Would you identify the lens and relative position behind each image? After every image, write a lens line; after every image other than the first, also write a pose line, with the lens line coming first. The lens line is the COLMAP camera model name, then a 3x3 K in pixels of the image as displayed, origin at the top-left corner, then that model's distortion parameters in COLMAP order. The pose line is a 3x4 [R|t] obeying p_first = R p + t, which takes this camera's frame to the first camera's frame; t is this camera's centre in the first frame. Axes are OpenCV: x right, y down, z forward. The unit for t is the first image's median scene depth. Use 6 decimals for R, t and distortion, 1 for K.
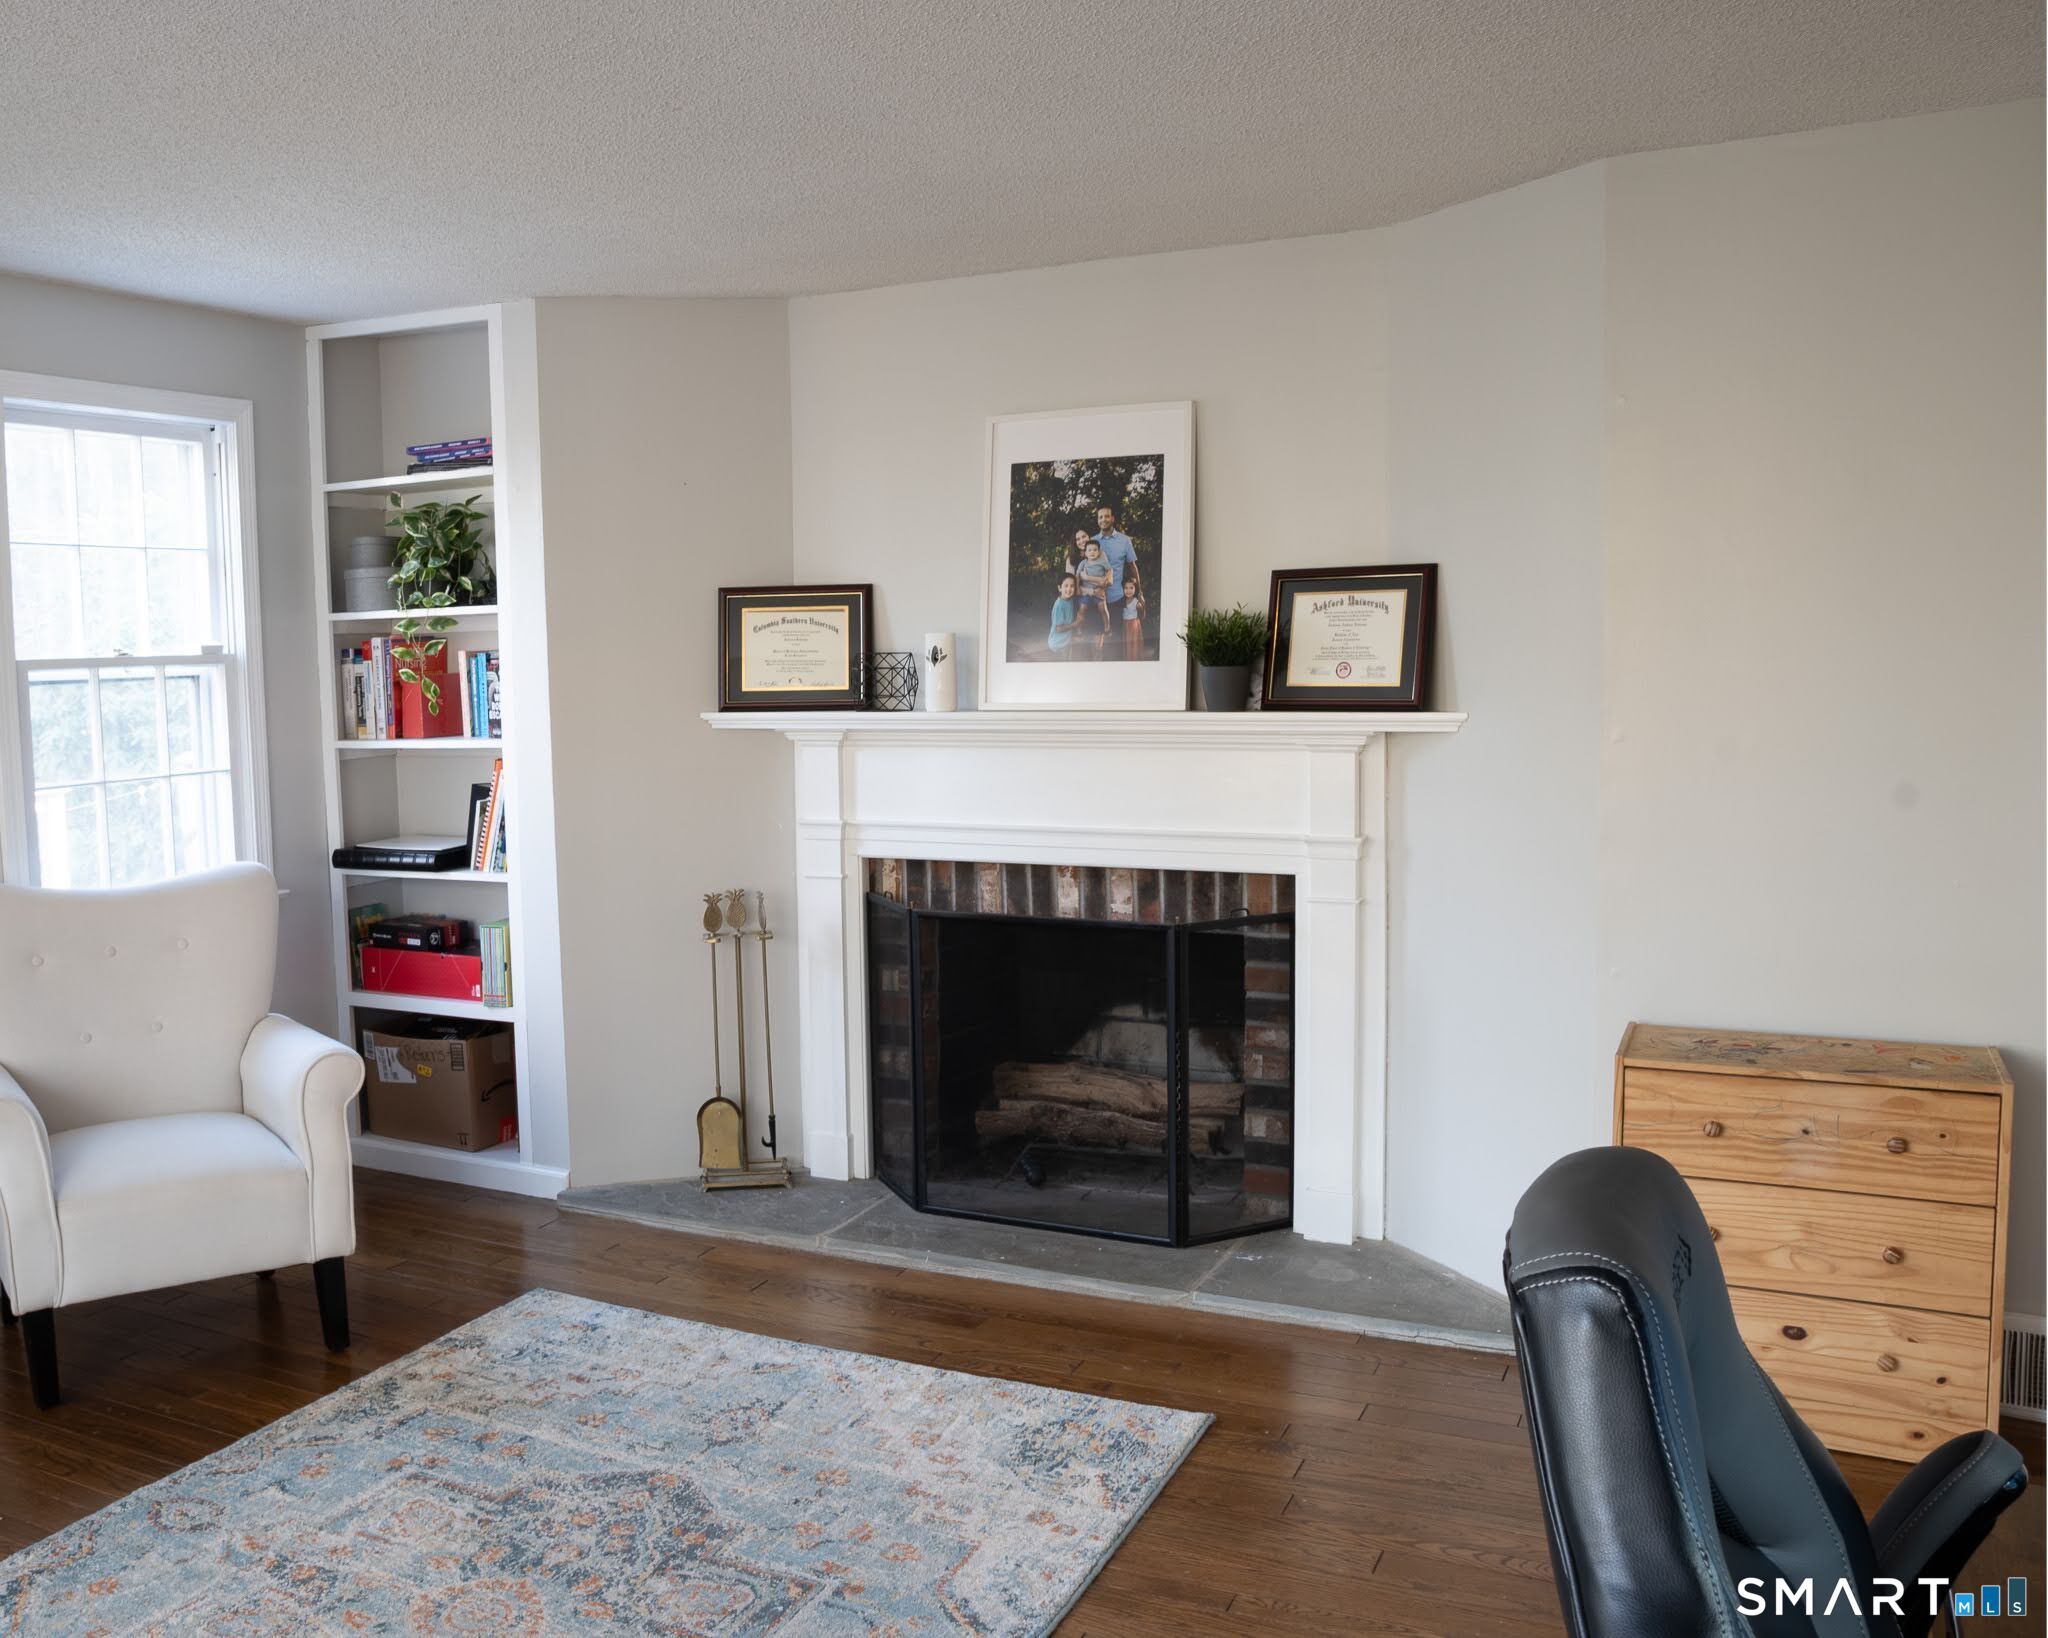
lens RADIAL K [[1843.2, 0, 1024.0], [0, 1843.2, 819.0], [0, 0, 1]] dist [-0.075097, 0.000716]
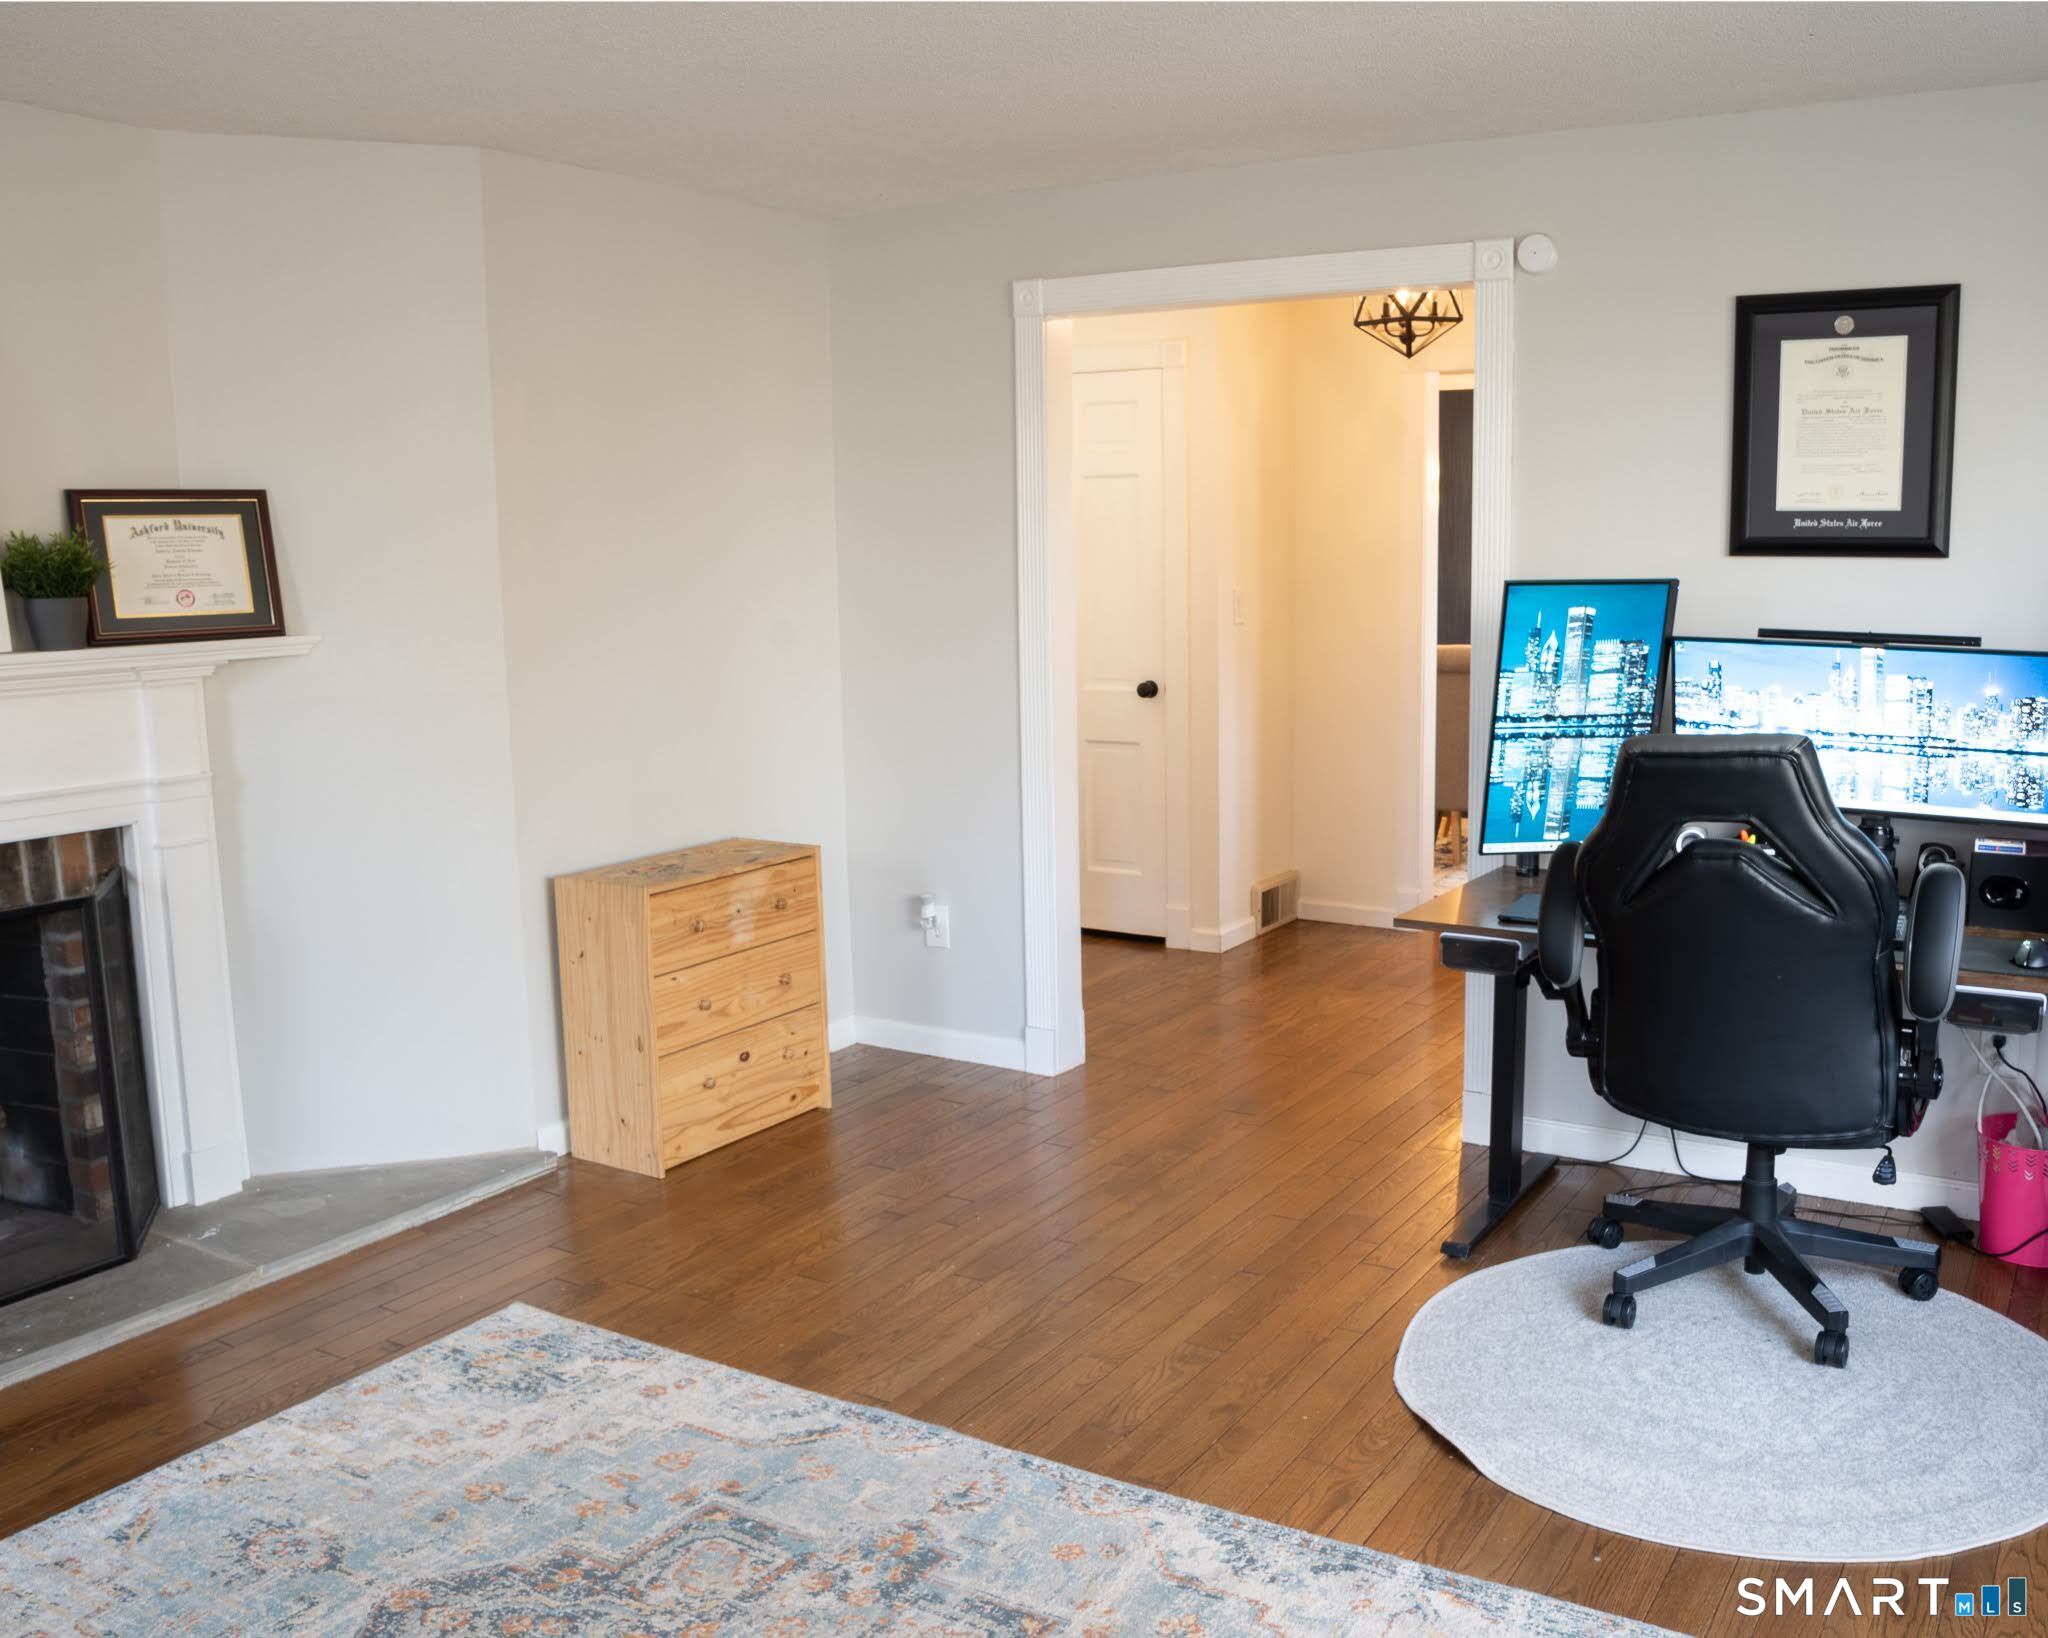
lens RADIAL K [[1766.0, 0, 1024.0], [0, 1766.0, 819.0], [0, 0, 1]] dist [-0.065545, 0.009018]
pose [[0.122388, -0.137383, 0.982928, -0.751100], [0.109459, 0.986200, 0.124211, -0.036383], [-0.986428, 0.092388, 0.135736, 0.513366]]
